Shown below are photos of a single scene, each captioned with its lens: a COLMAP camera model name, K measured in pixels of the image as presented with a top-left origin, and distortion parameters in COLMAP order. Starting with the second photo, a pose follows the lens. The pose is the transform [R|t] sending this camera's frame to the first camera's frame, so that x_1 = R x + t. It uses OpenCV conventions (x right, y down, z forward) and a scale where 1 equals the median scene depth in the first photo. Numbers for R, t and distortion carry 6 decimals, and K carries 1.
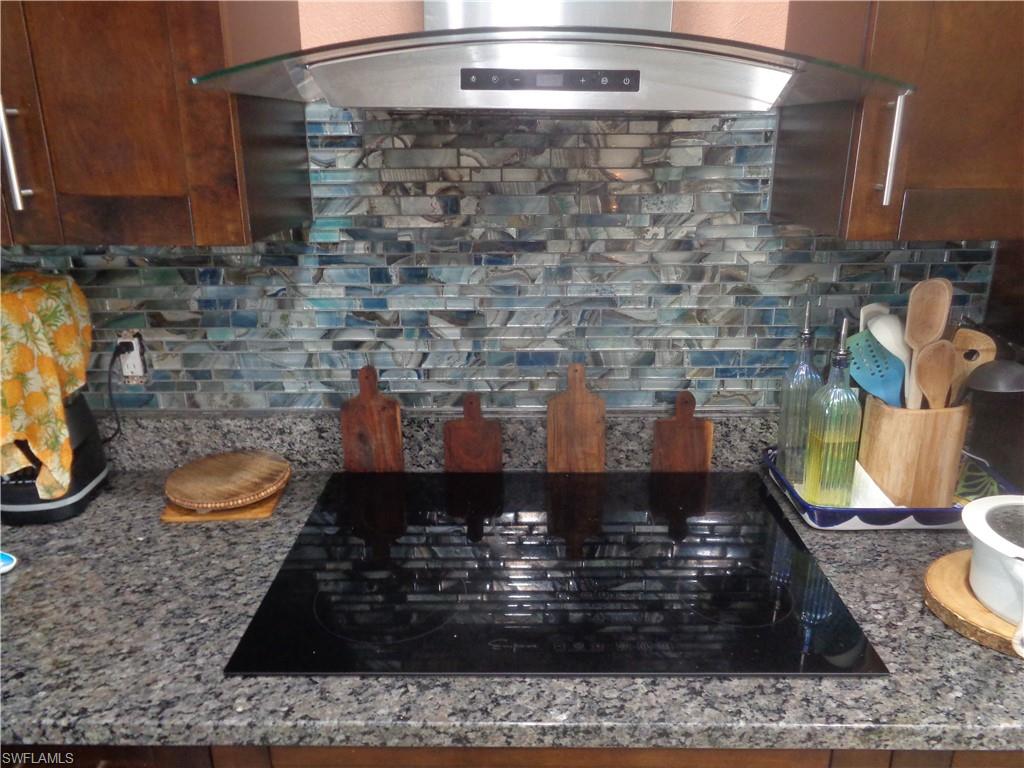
lens RADIAL K [[779.1, 0, 513.2], [0, 779.1, 382.7], [0, 0, 1]] dist [0.001865, -0.006407]
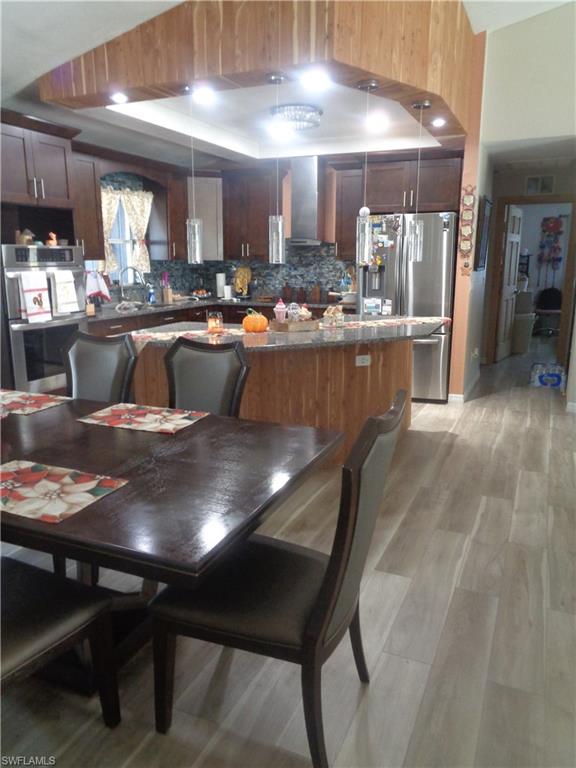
lens RADIAL K [[584.3, 0, 284.2], [0, 584.3, 380.8], [0, 0, 1]] dist [0.001865, -0.006407]
pose [[0.918922, 0.085074, -0.385156, 1.819005], [-0.126418, 0.988475, -0.083277, 1.254484], [0.373633, 0.125215, 0.919086, -3.570369]]
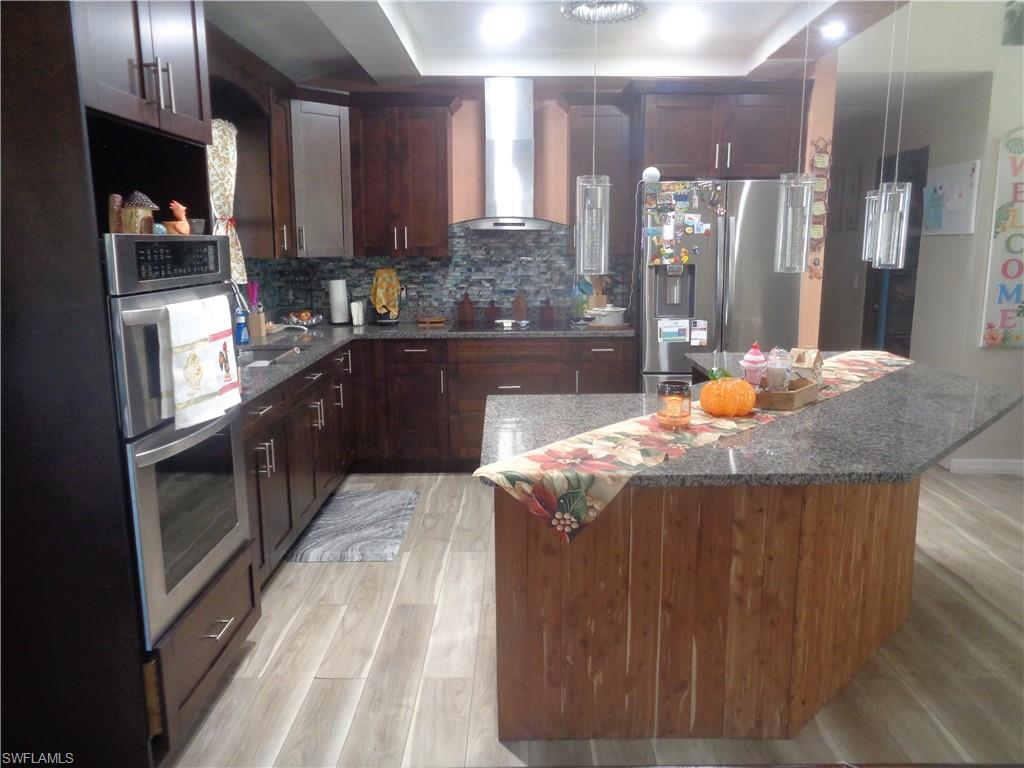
lens RADIAL K [[779.1, 0, 511.6], [0, 779.1, 380.9], [0, 0, 1]] dist [0.001865, -0.006407]
pose [[0.999965, -0.002375, 0.008081, 0.009132], [0.003473, 0.990319, -0.138764, 0.964572], [-0.007673, 0.138787, 0.990293, -2.821270]]
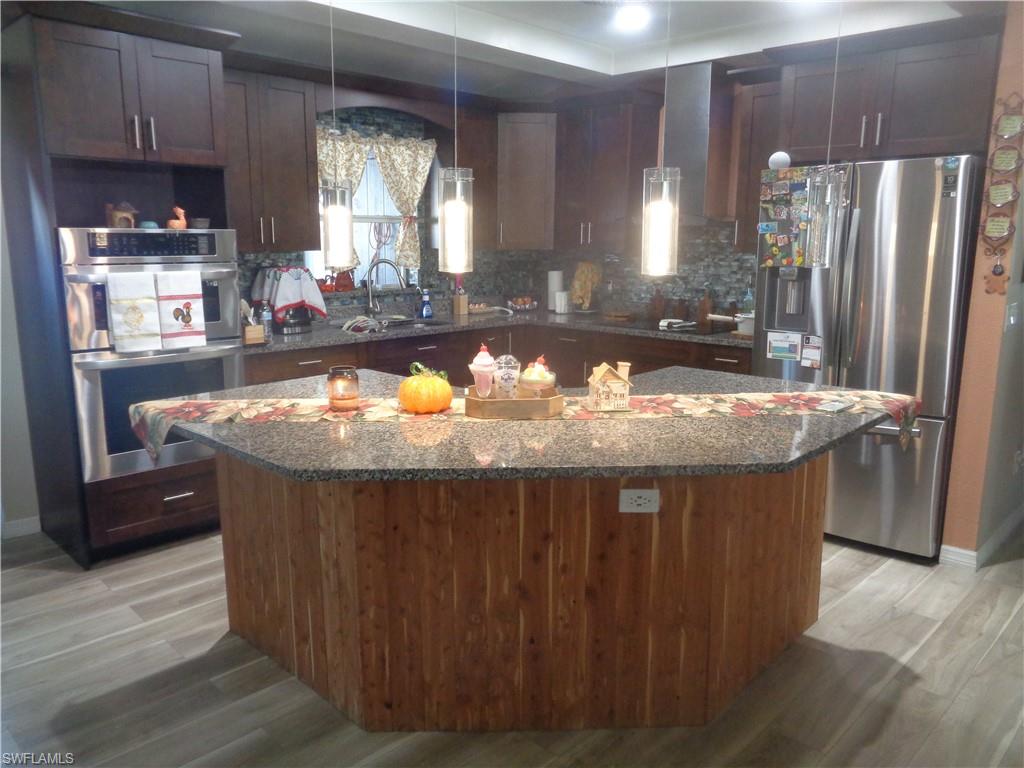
lens RADIAL K [[772.5, 0, 504.9], [0, 772.5, 380.3], [0, 0, 1]] dist [0.003562, 0.000887]
pose [[0.721482, 0.135592, -0.679028, 1.922449], [-0.224007, 0.973612, -0.043596, 0.755426], [0.655198, 0.183561, 0.732817, -2.214920]]
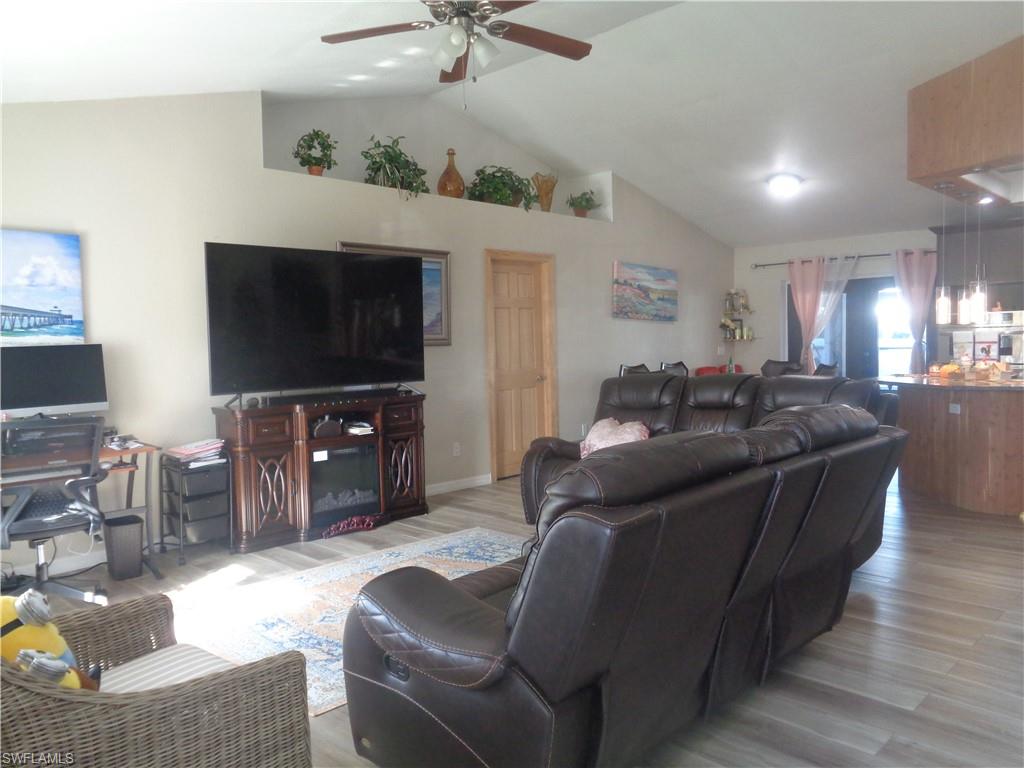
lens RADIAL K [[772.5, 0, 514.7], [0, 772.5, 383.1], [0, 0, 1]] dist [0.003562, 0.000887]
pose [[-0.686121, 0.056825, -0.725265, 5.792153], [-0.204455, 0.941701, 0.267203, 0.094374], [0.698166, 0.331618, -0.634502, 0.181101]]
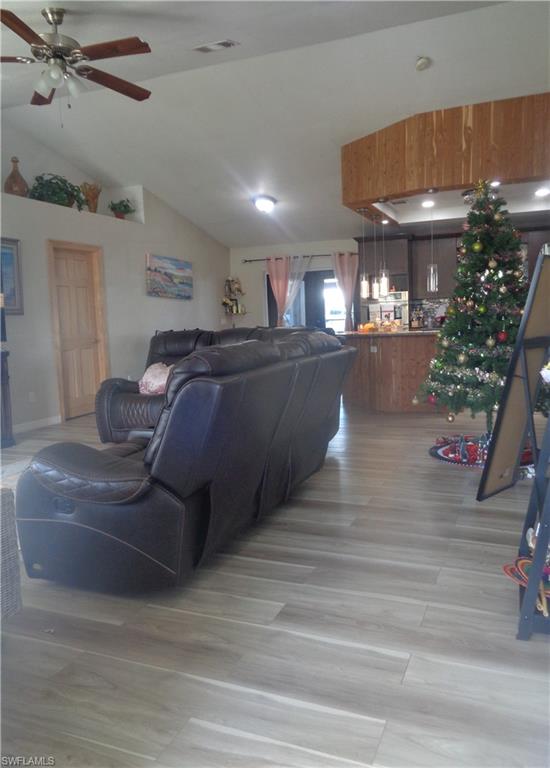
lens RADIAL K [[598.5, 0, 290.8], [0, 598.5, 374.6], [0, 0, 1]] dist [0.004196, -0.000248]
pose [[-0.352458, 0.101837, -0.930270, 6.273613], [-0.257221, 0.945232, 0.200930, 0.204539], [0.899784, 0.310104, -0.306960, 0.256562]]
